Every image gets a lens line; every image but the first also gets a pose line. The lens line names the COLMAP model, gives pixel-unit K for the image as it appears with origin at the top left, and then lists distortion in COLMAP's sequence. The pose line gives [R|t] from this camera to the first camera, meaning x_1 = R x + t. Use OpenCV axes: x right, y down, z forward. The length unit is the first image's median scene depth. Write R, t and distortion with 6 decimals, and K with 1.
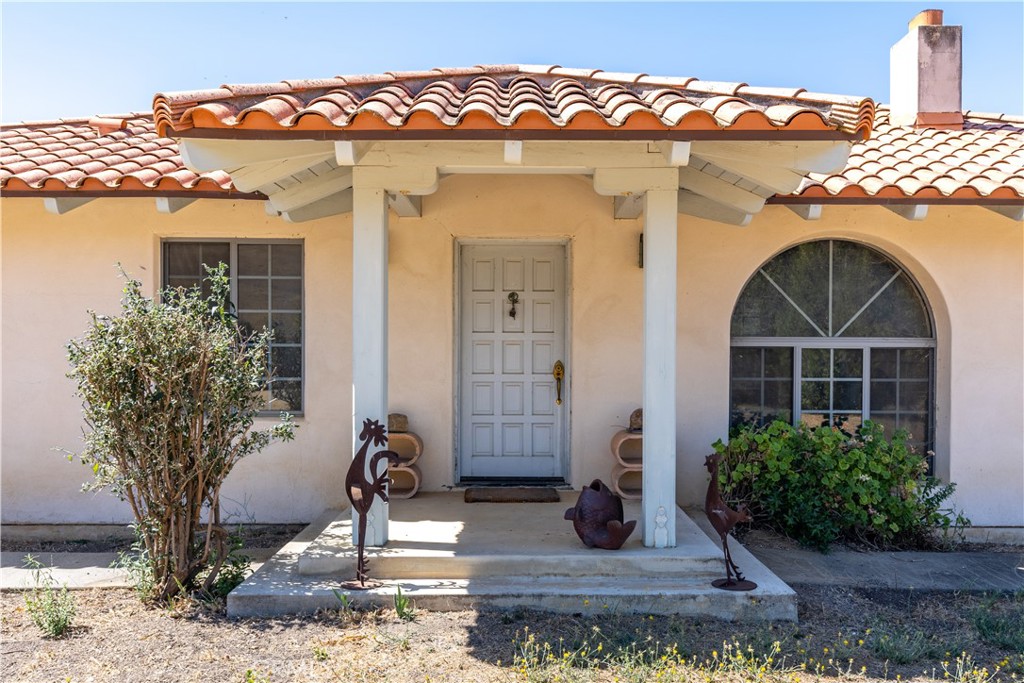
lens RADIAL K [[857.2, 0, 511.7], [0, 857.2, 346.0], [0, 0, 1]] dist [0.004067, -0.001189]
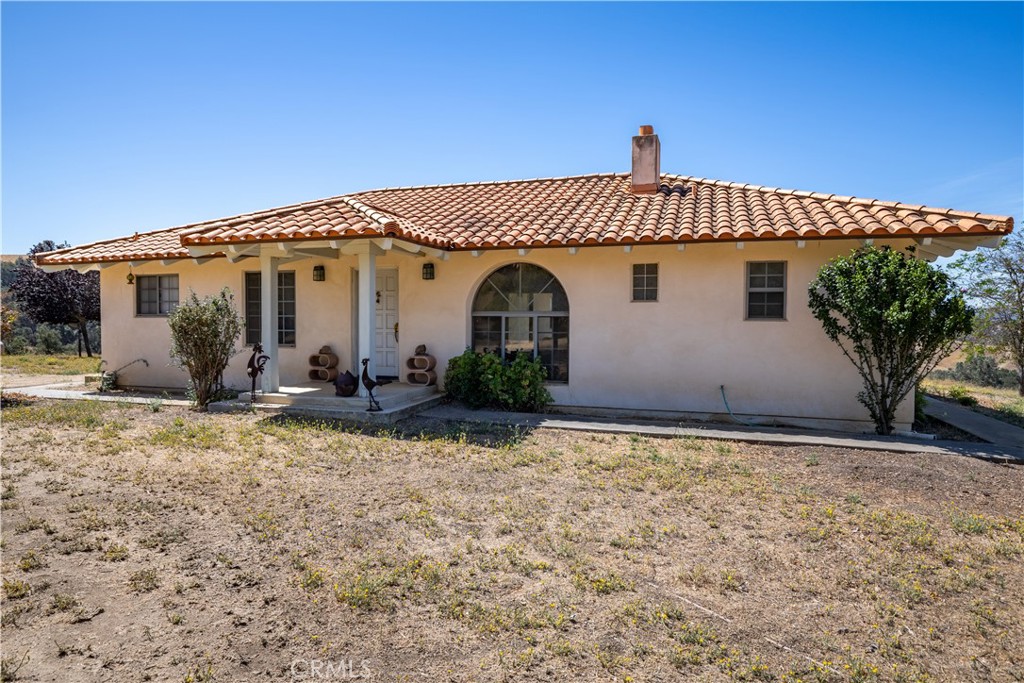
lens RADIAL K [[615.5, 0, 512.3], [0, 615.5, 336.4], [0, 0, 1]] dist [-0.001781, 0.000046]
pose [[0.951386, 0.006962, -0.307923, 0.816234], [0.002745, 0.999513, 0.031079, 0.003869], [0.307989, -0.030414, 0.950904, -0.398765]]
